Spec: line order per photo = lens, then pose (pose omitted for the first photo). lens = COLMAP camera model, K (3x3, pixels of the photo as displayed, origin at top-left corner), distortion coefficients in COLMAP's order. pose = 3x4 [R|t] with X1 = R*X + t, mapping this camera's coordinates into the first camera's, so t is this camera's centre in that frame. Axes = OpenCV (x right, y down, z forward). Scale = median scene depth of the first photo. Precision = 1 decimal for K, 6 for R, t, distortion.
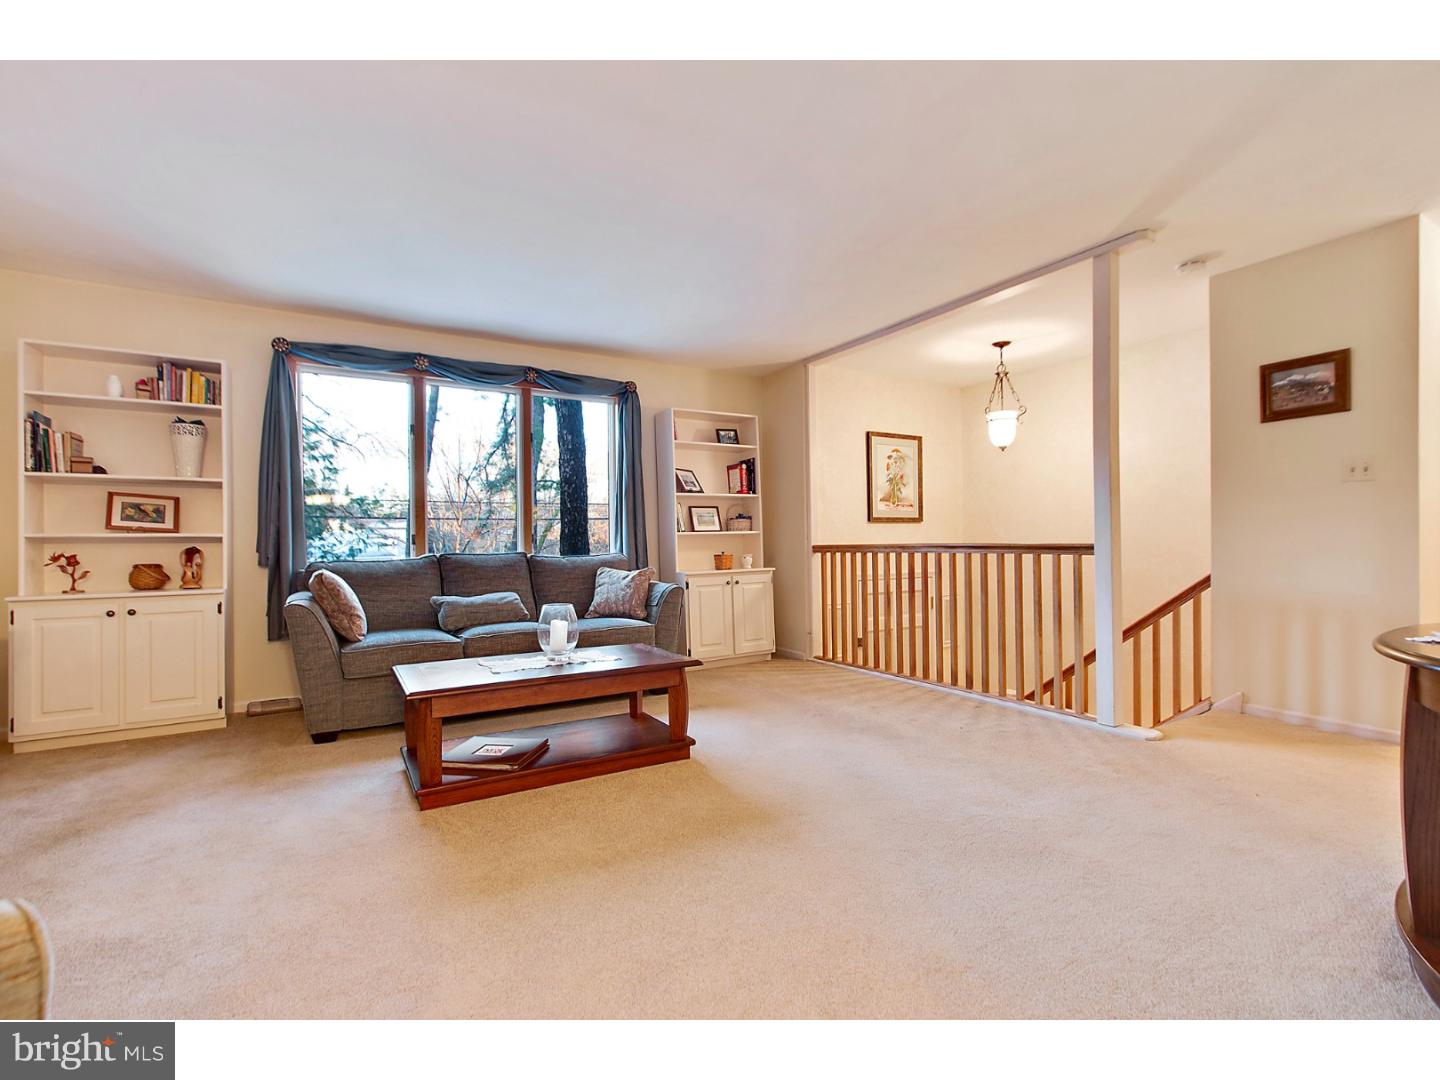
lens RADIAL K [[647.9, 0, 726.8], [0, 647.9, 548.8], [0, 0, 1]] dist [-0.005534, -0.000441]
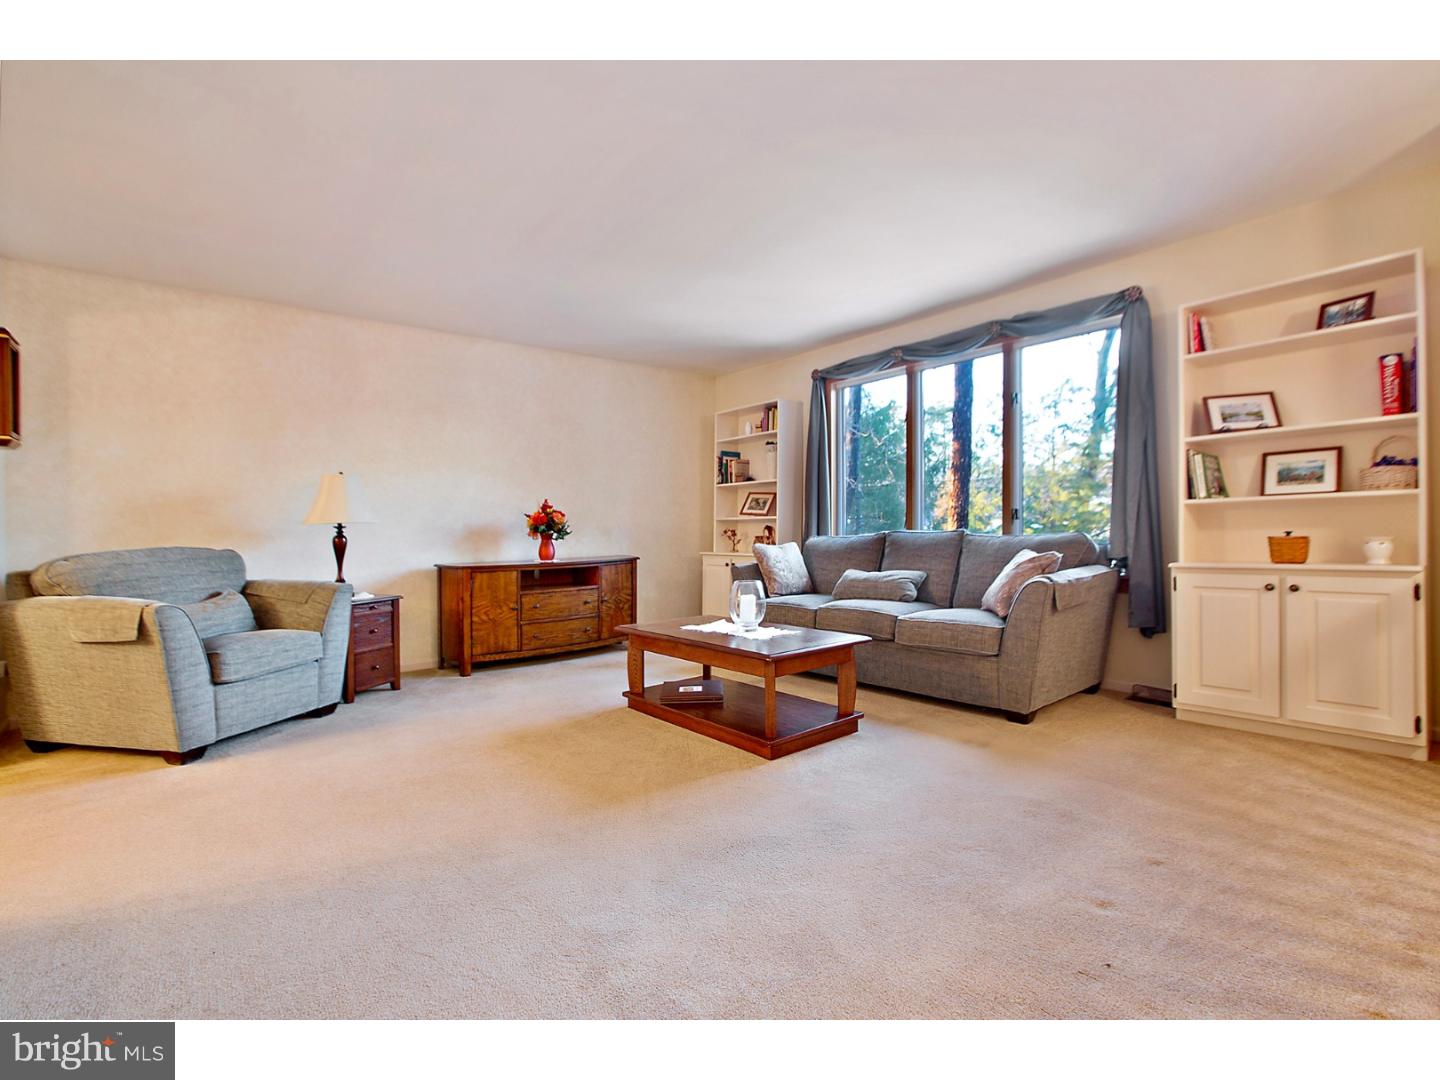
lens RADIAL K [[647.9, 0, 723.4], [0, 647.9, 530.8], [0, 0, 1]] dist [-0.005534, -0.000441]
pose [[0.163386, 0.013071, -0.986476, 0.525823], [0.010087, 0.999838, 0.014919, -0.010375], [0.986511, -0.012388, 0.163228, 0.497239]]
